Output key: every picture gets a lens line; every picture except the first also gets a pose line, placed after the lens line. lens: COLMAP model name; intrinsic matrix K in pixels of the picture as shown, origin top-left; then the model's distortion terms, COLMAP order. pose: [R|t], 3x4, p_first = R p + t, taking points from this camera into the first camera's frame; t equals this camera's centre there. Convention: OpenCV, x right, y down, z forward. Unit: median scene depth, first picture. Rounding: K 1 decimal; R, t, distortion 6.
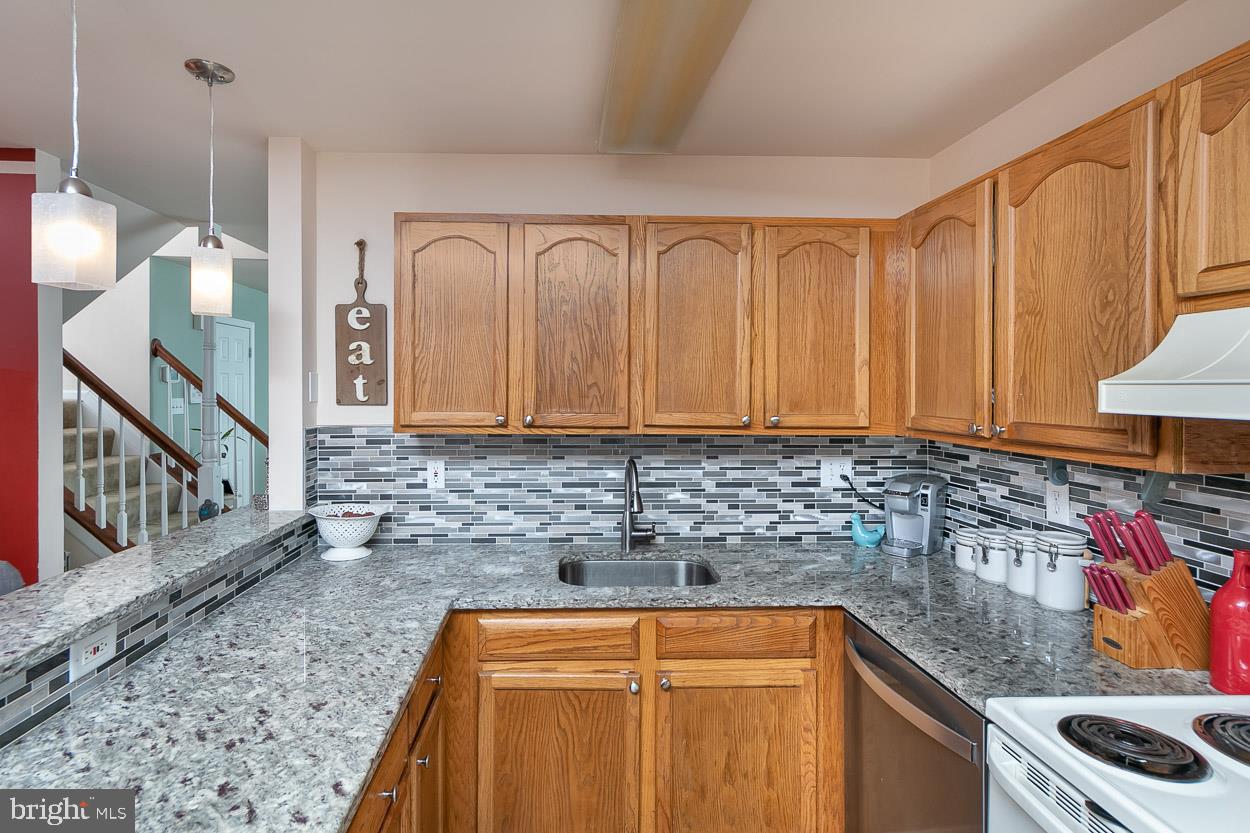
lens RADIAL K [[611.5, 0, 569.4], [0, 611.5, 393.9], [0, 0, 1]] dist [0.002749, 0.000118]
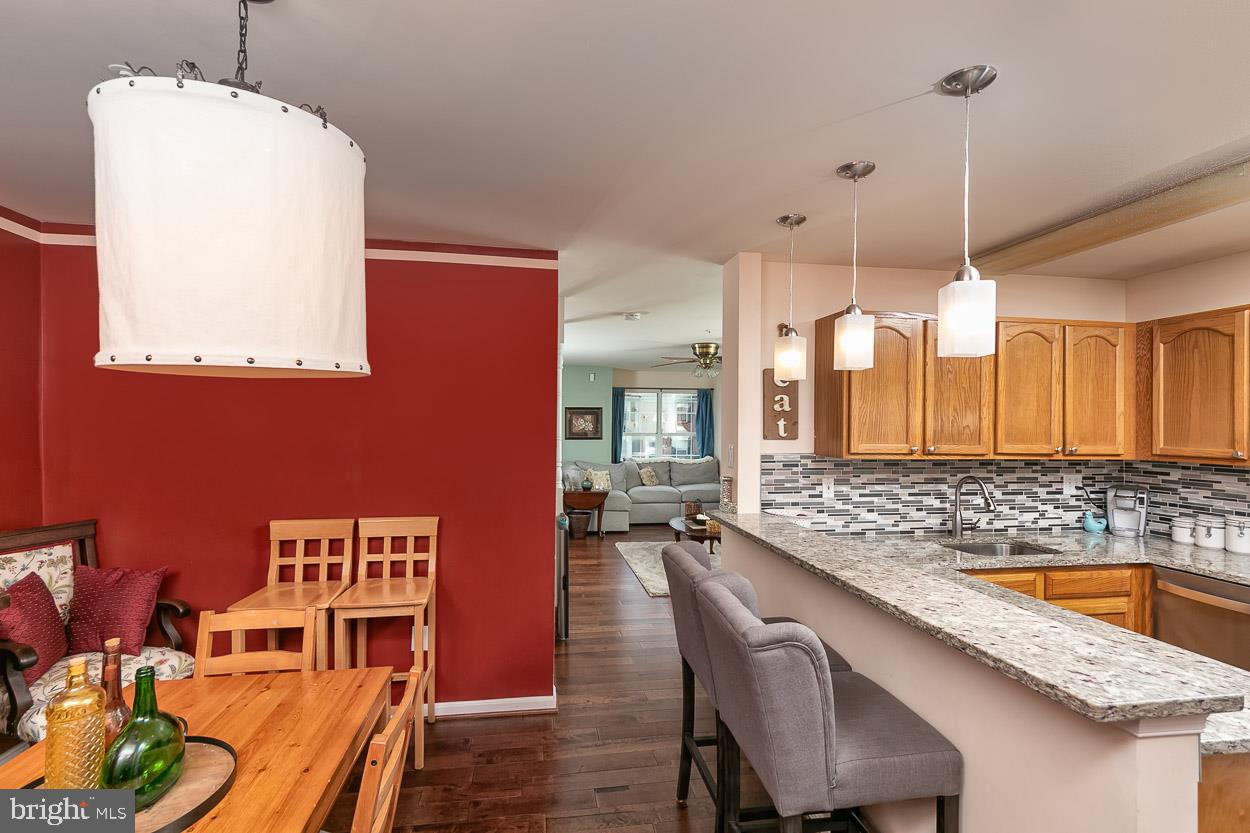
lens RADIAL K [[556.4, 0, 618.1], [0, 556.4, 422.0], [0, 0, 1]] dist [-0.002134, -0.000833]
pose [[0.992986, 0.005980, 0.118077, -0.871371], [-0.005214, 0.999963, -0.006801, -0.011377], [-0.118113, 0.006138, 0.992981, -0.238347]]
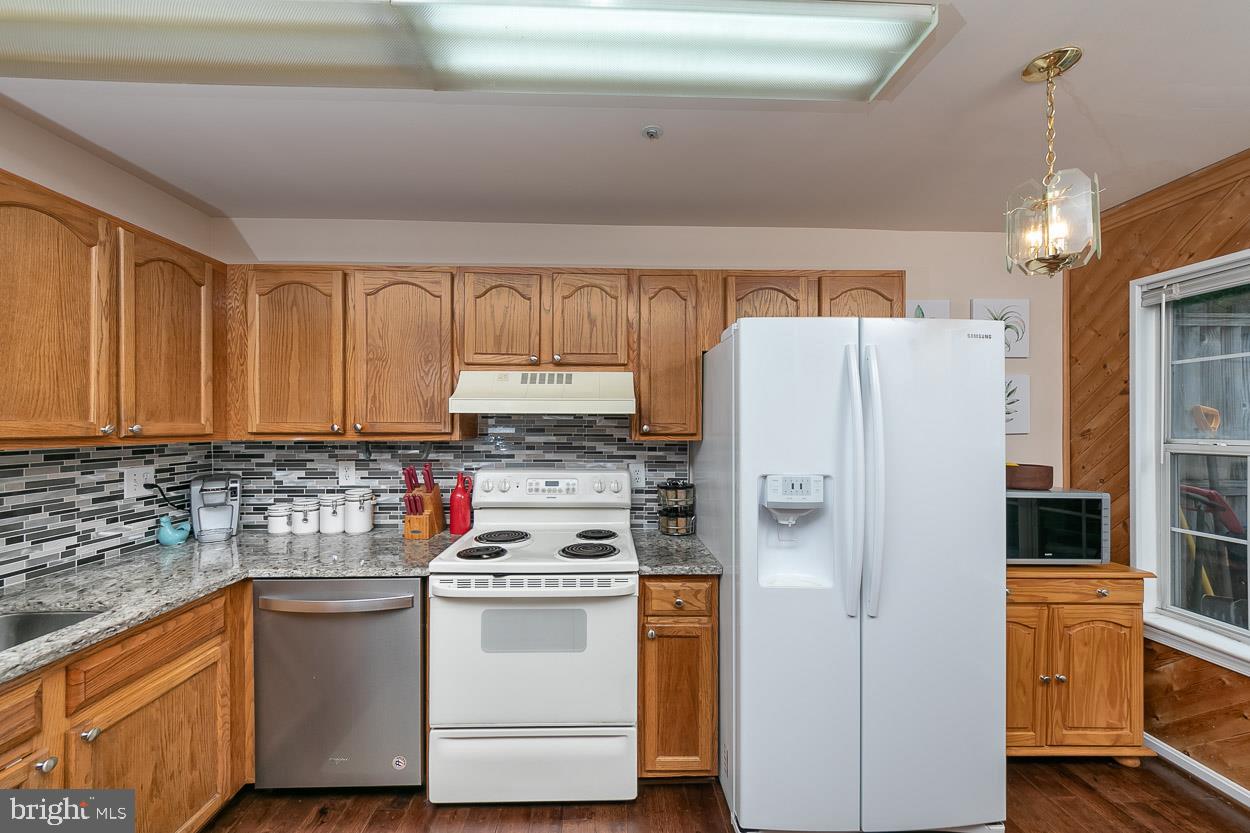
lens RADIAL K [[477.1, 0, 612.9], [0, 477.1, 423.1], [0, 0, 1]] dist [0.001612, 0.001185]
pose [[0.011783, -0.003306, 0.999925, -0.376133], [0.003226, 0.999989, 0.003268, 0.029008], [-0.999925, 0.003188, 0.011794, 0.196305]]
